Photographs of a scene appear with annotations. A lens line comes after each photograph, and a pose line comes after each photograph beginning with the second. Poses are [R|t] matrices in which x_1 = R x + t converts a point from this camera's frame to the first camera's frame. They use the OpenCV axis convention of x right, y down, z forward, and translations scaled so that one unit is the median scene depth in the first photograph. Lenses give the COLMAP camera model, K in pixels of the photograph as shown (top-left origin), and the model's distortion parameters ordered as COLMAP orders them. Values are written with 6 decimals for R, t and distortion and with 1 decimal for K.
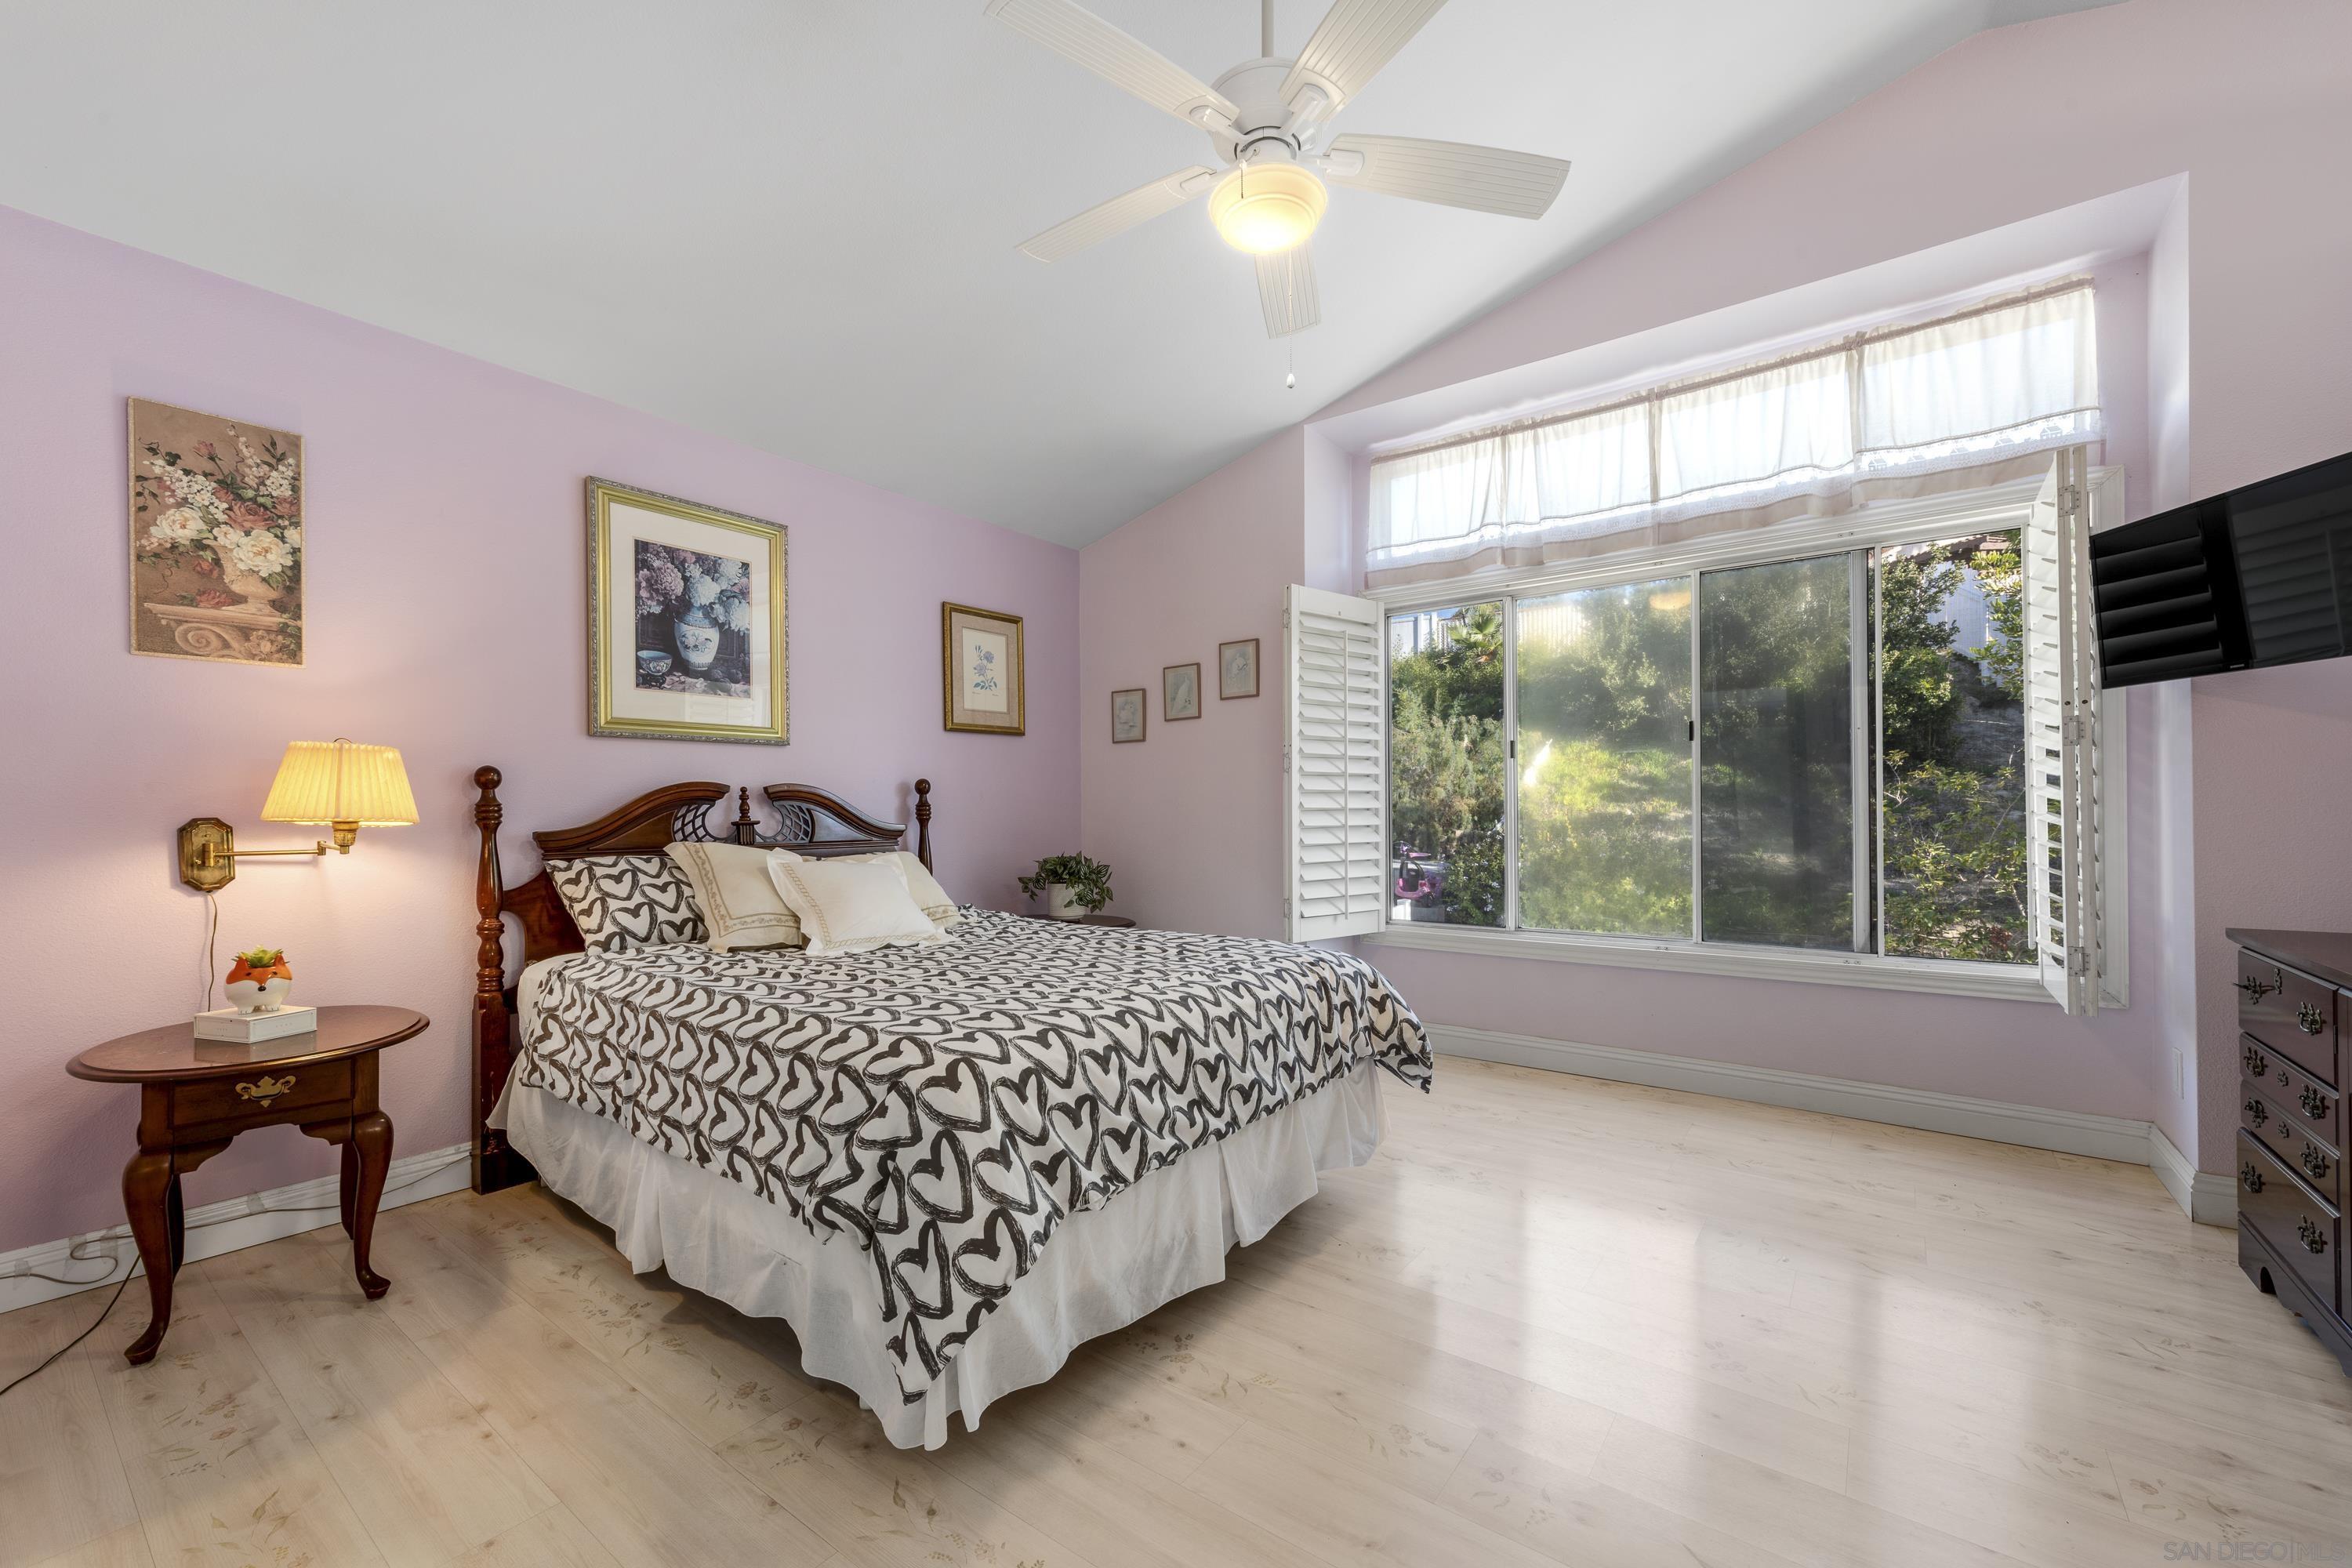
lens RADIAL K [[917.3, 0, 1180.3], [0, 917.3, 796.8], [0, 0, 1]] dist [0.011105, -0.003438]
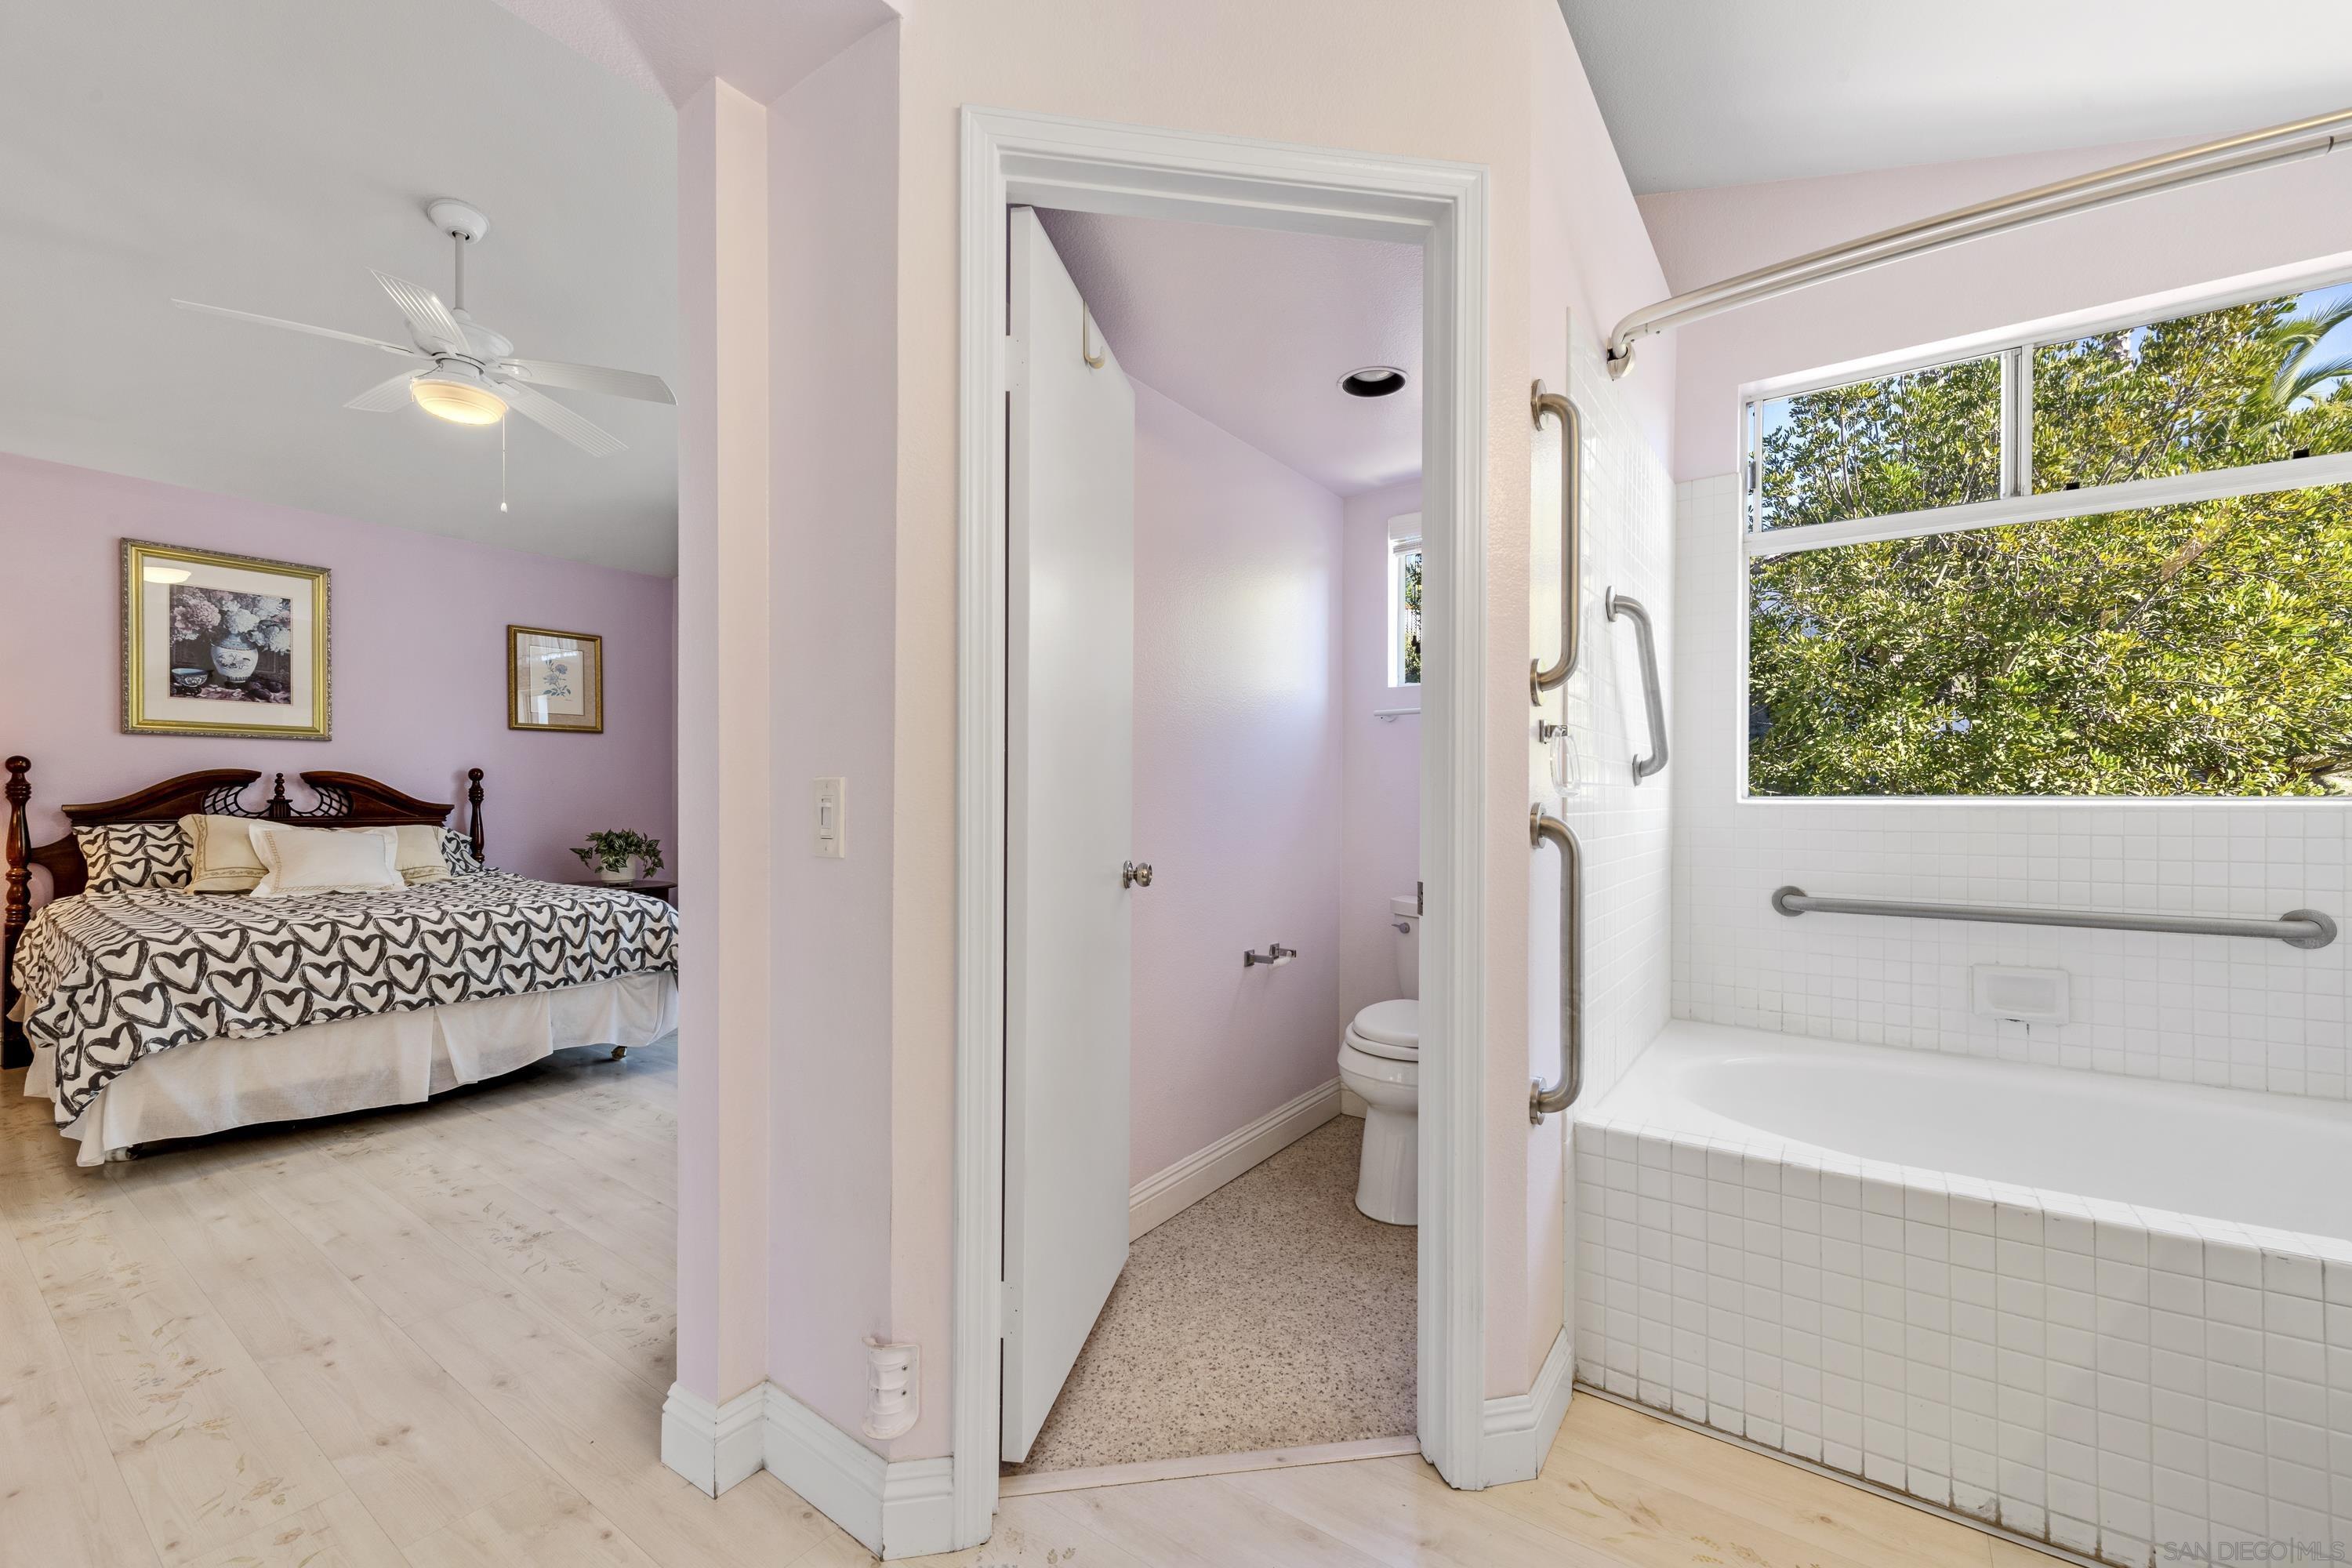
lens RADIAL K [[917.3, 0, 1167.6], [0, 917.3, 792.3], [0, 0, 1]] dist [0.011105, -0.003438]
pose [[0.999008, 0.014772, 0.042008, 0.792730], [-0.015150, 0.999848, 0.008674, -0.015362], [-0.041874, -0.009302, 0.999080, -0.387184]]
